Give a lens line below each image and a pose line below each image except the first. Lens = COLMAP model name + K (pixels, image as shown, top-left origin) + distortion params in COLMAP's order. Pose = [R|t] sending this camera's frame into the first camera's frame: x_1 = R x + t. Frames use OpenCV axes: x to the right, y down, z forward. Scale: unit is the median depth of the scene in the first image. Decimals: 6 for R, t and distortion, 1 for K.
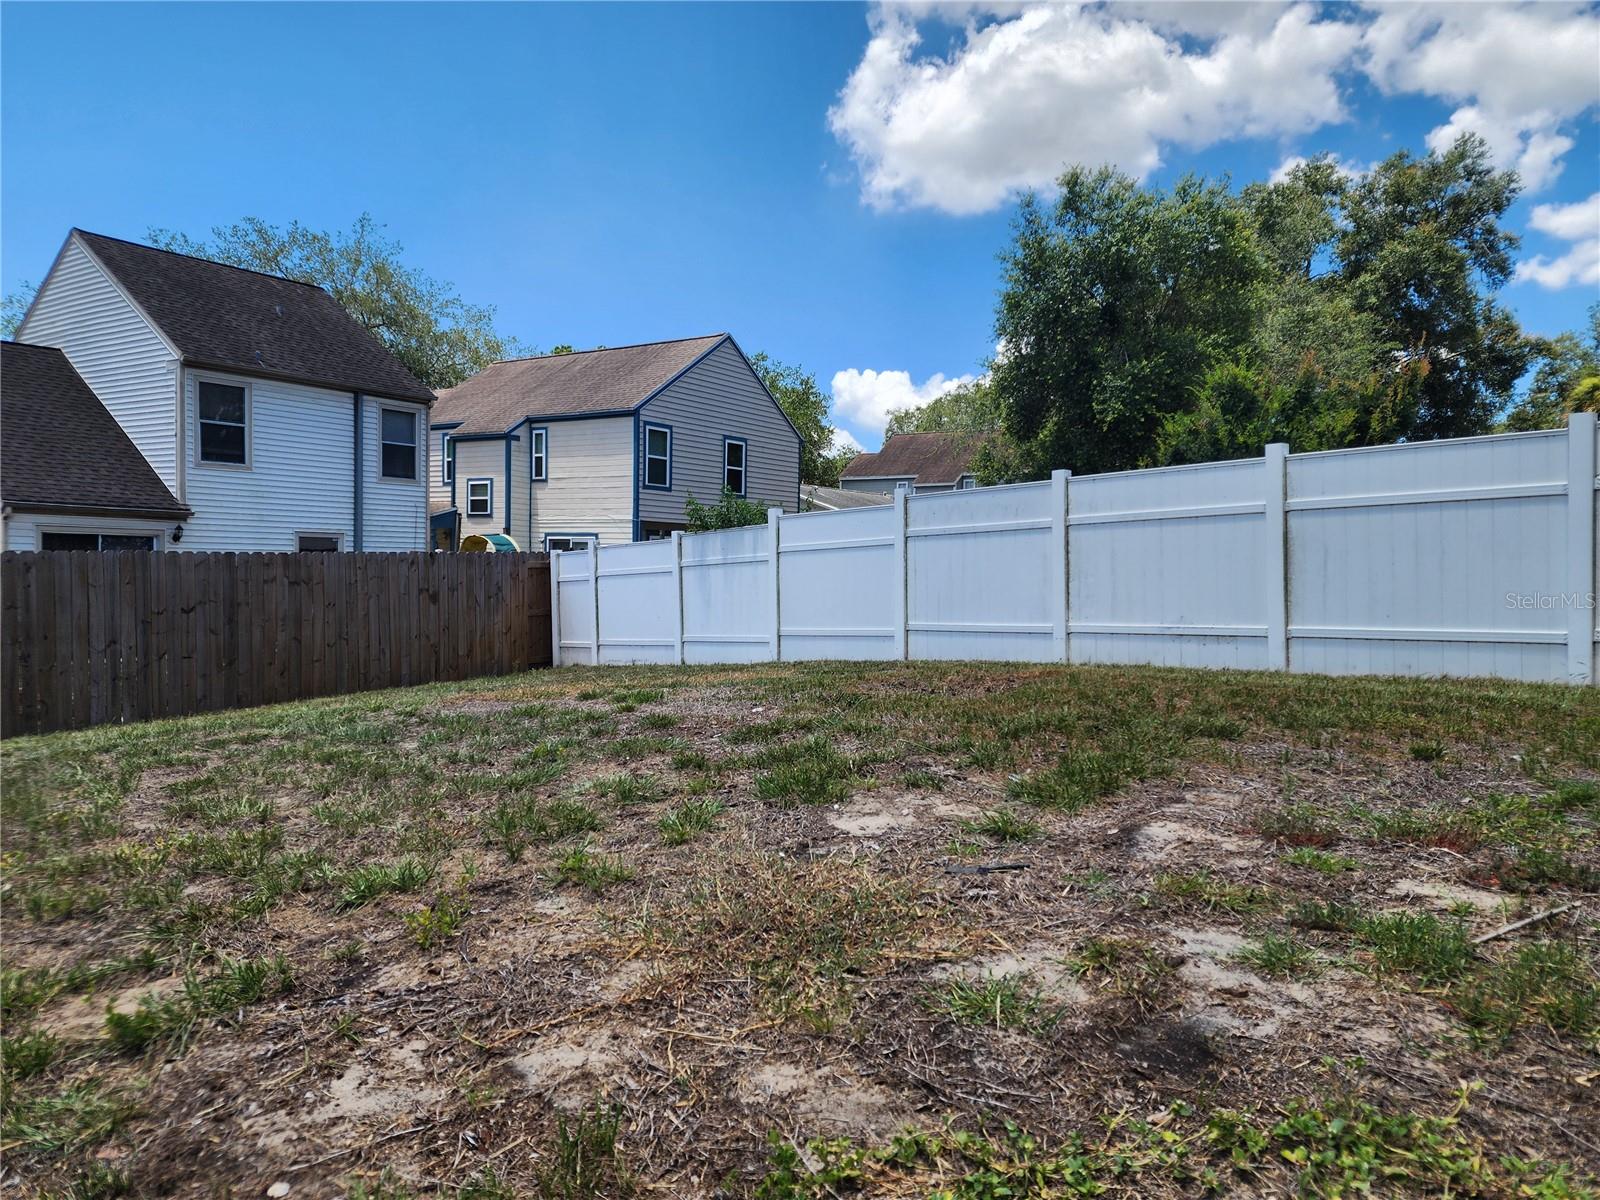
lens RADIAL K [[1075.8, 0, 794.8], [0, 1075.8, 589.1], [0, 0, 1]] dist [0.081608, -0.069554]
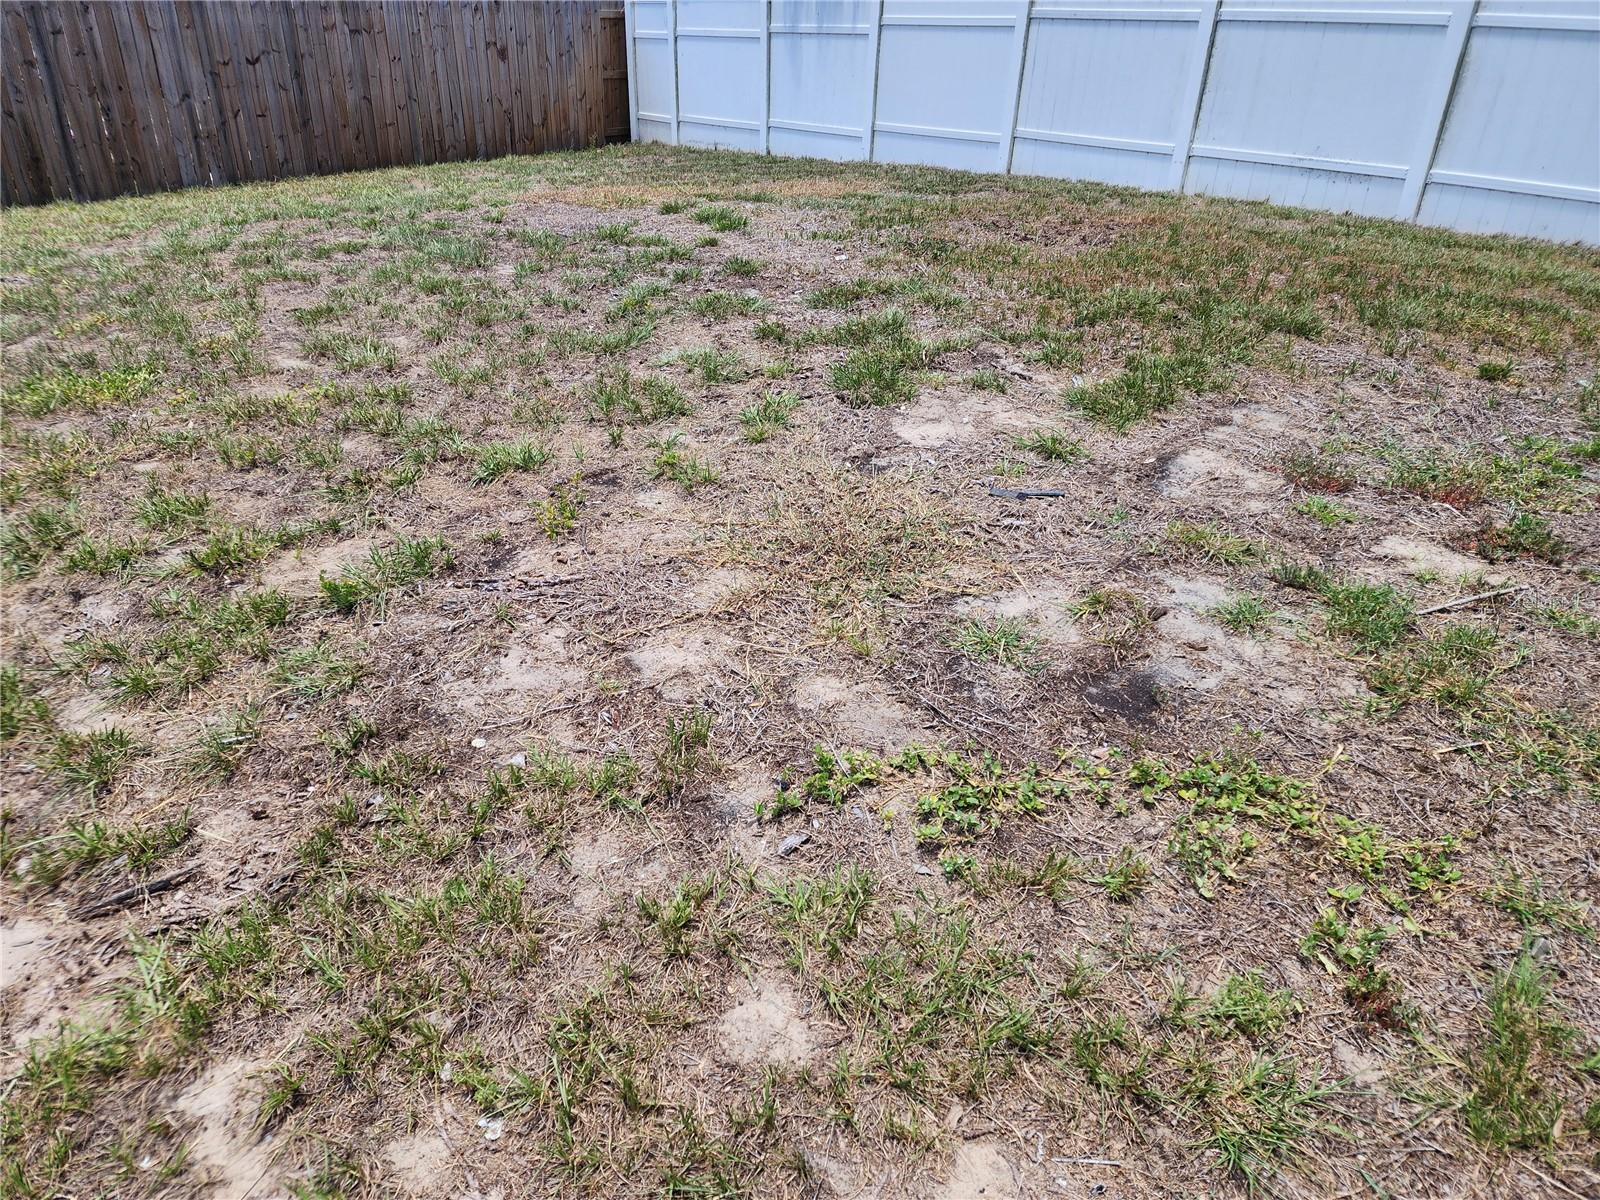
lens RADIAL K [[1075.8, 0, 796.8], [0, 1075.8, 604.3], [0, 0, 1]] dist [0.081608, -0.069554]
pose [[0.995203, 0.084268, -0.049697, 0.003392], [-0.051266, 0.881869, 0.468698, -0.162575], [0.083323, -0.463902, 0.881959, -0.076944]]
